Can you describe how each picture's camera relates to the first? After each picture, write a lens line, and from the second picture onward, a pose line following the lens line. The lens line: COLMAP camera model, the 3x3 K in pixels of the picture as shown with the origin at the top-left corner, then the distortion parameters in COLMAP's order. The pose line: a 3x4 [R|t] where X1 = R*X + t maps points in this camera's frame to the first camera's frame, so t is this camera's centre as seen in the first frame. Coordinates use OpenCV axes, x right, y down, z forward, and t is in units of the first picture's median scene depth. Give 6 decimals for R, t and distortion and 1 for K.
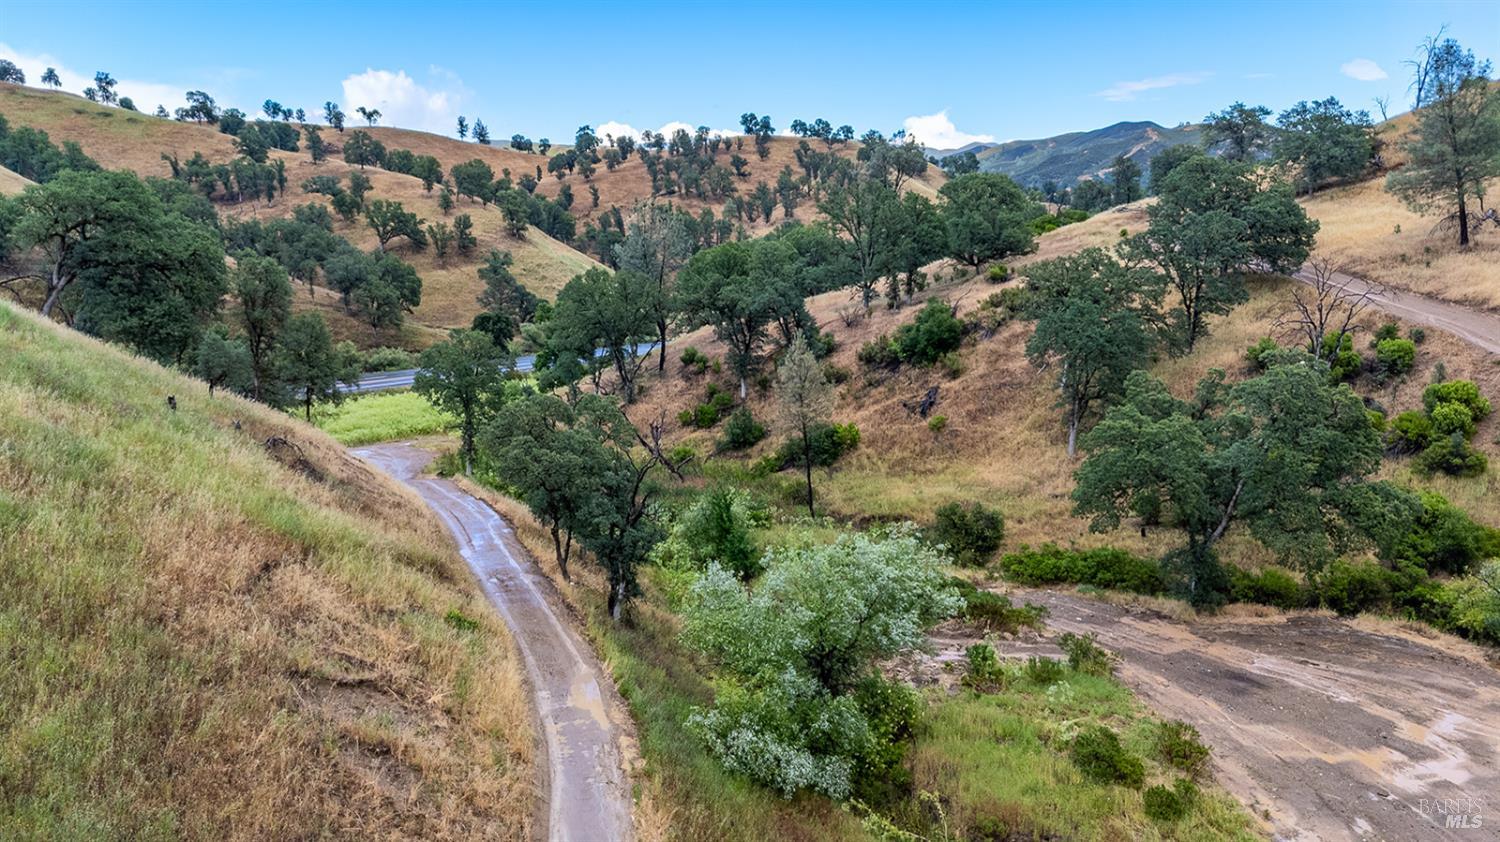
lens RADIAL K [[1100.5, 0, 749.8], [0, 1100.5, 423.5], [0, 0, 1]] dist [0.073260, -0.068334]
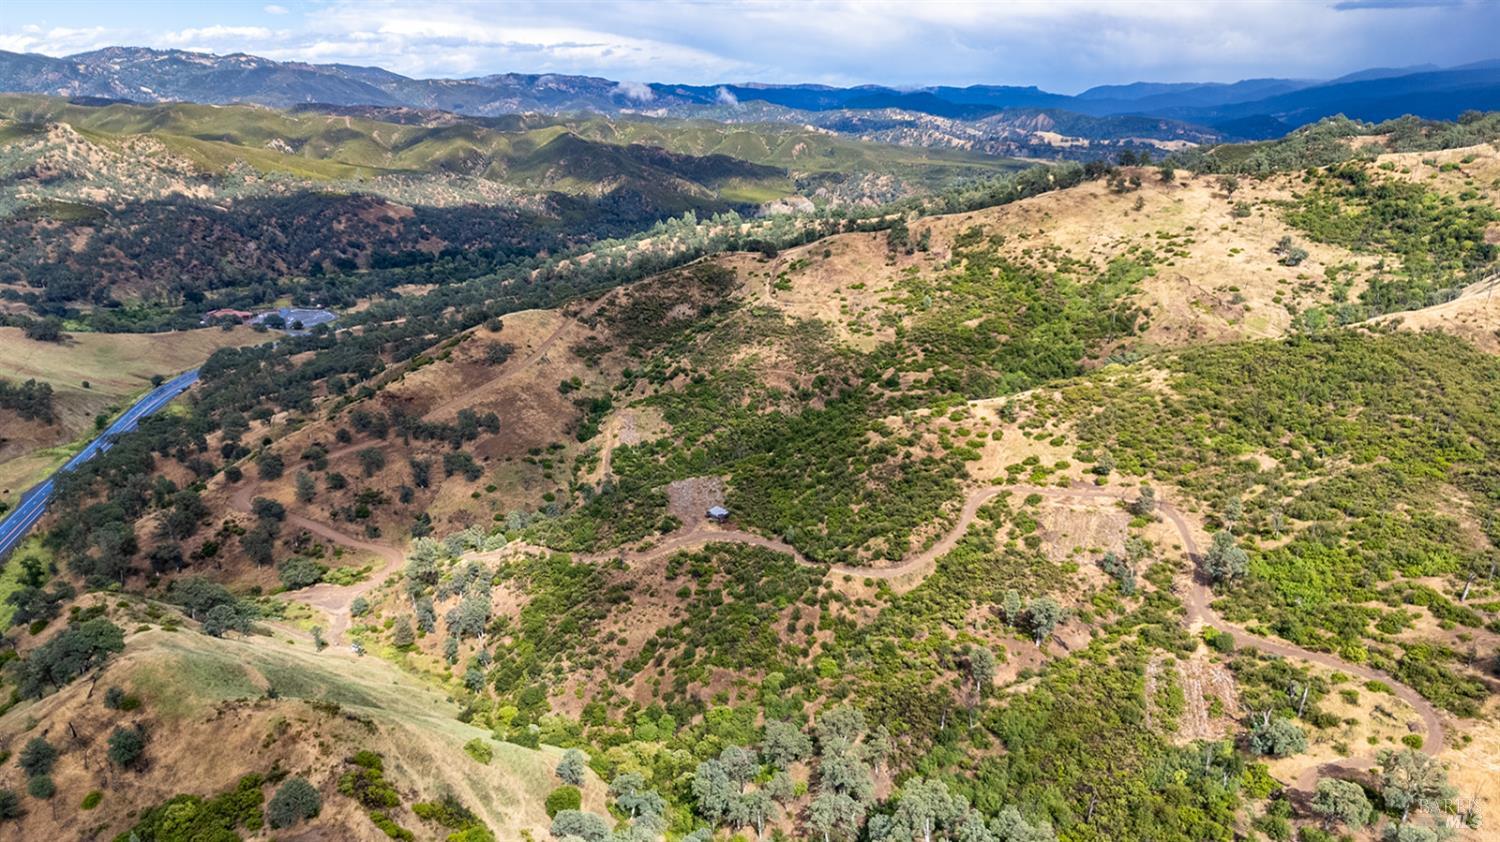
lens RADIAL K [[1100.5, 0, 749.8], [0, 1100.5, 423.5], [0, 0, 1]] dist [0.073260, -0.068334]
pose [[0.560514, -0.237167, 0.793458, -2.012273], [0.162852, 0.970973, 0.175185, -0.980977], [-0.811975, 0.031022, 0.582868, -3.320986]]
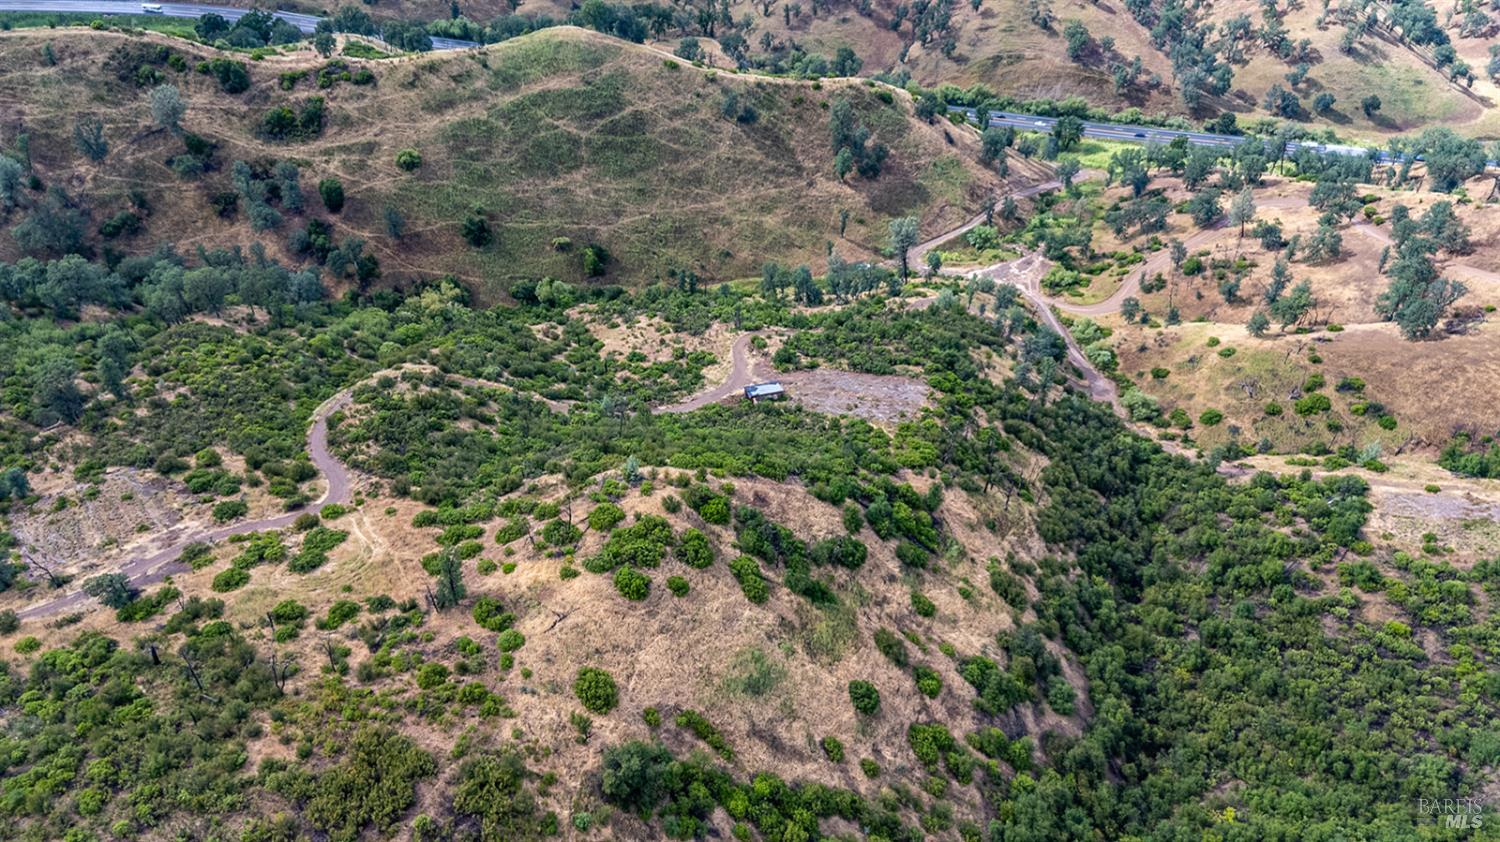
lens RADIAL K [[1103.5, 0, 750.7], [0, 1103.5, 417.0], [0, 0, 1]] dist [0.082361, -0.079902]
pose [[0.441787, 0.538142, -0.717794, 2.712705], [-0.171943, 0.836067, 0.520987, -1.231355], [0.880489, -0.106746, 0.461893, -2.116843]]
